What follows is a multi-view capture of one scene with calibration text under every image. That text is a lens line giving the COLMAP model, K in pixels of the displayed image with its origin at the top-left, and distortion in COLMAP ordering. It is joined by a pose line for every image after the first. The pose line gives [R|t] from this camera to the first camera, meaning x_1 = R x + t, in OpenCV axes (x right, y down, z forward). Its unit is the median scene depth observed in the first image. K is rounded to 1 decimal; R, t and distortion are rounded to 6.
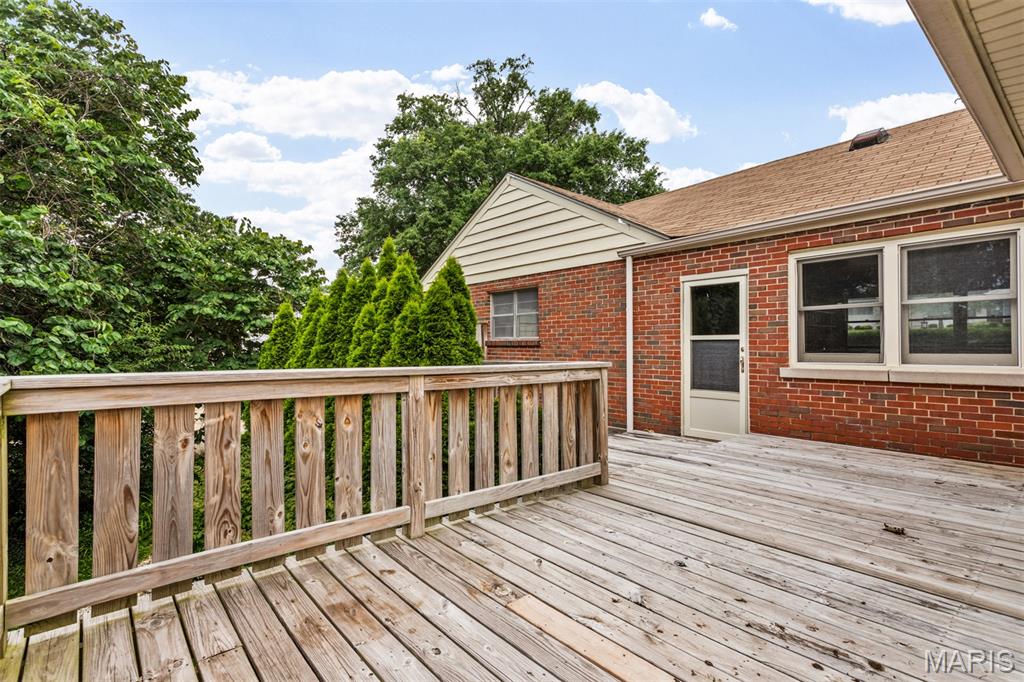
lens RADIAL K [[493.7, 0, 512.0], [0, 493.7, 341.0], [0, 0, 1]] dist [0.001456, 0.000227]
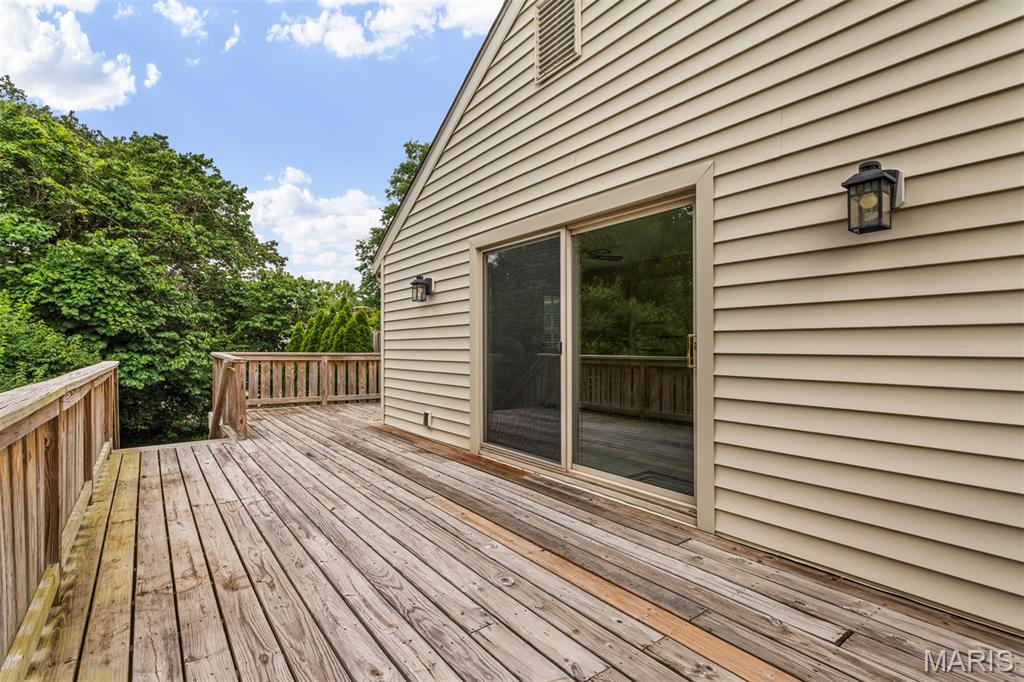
lens RADIAL K [[493.7, 0, 512.0], [0, 493.7, 341.0], [0, 0, 1]] dist [0.001456, 0.000227]
pose [[0.997708, 0.008059, -0.067185, 0.459157], [-0.008362, 0.999956, -0.004231, -0.006774], [0.067148, 0.004784, 0.997732, -0.784103]]
